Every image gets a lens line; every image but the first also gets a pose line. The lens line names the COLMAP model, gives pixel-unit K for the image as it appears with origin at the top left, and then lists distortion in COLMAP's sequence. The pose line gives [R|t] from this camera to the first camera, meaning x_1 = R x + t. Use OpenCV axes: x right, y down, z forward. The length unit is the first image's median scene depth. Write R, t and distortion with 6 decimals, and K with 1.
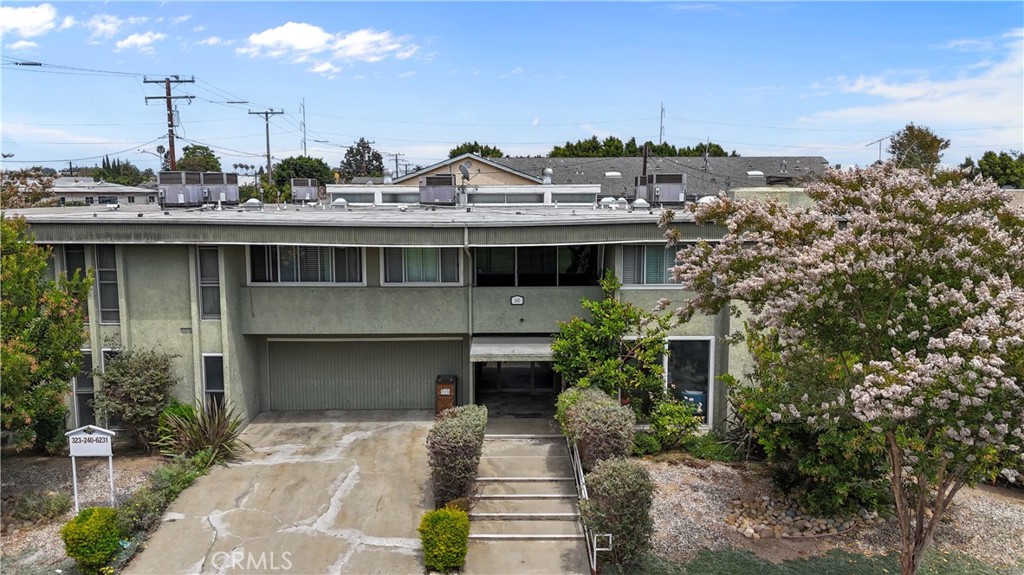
lens RADIAL K [[754.8, 0, 512.3], [0, 754.8, 286.8], [0, 0, 1]] dist [0.052114, -0.055644]
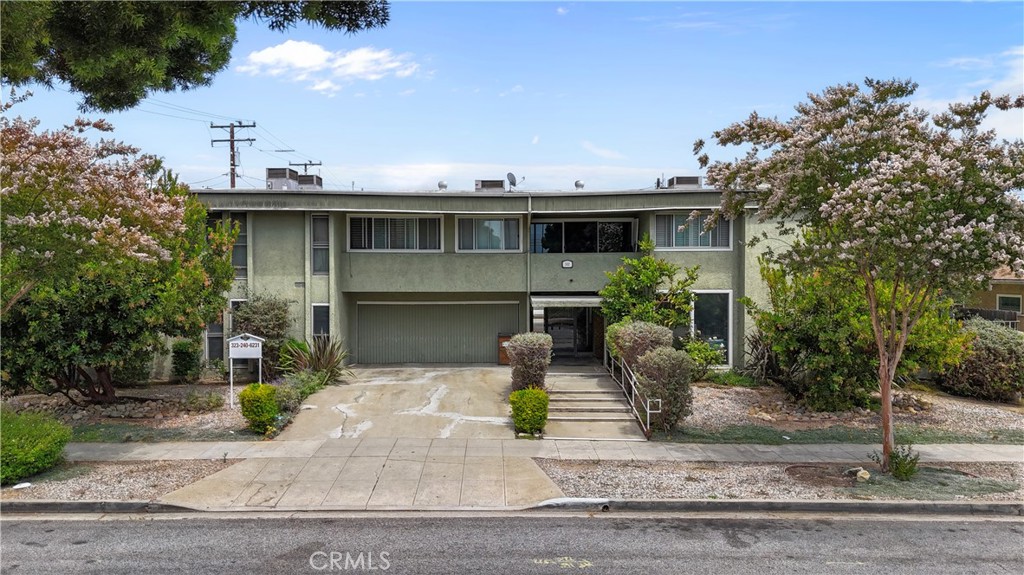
lens RADIAL K [[754.8, 0, 512.3], [0, 754.8, 286.8], [0, 0, 1]] dist [0.052114, -0.055644]
pose [[0.999992, -0.002633, -0.003171, -0.082558], [0.002305, 0.995049, -0.099359, 0.183497], [0.003417, 0.099351, 0.995047, -0.212809]]
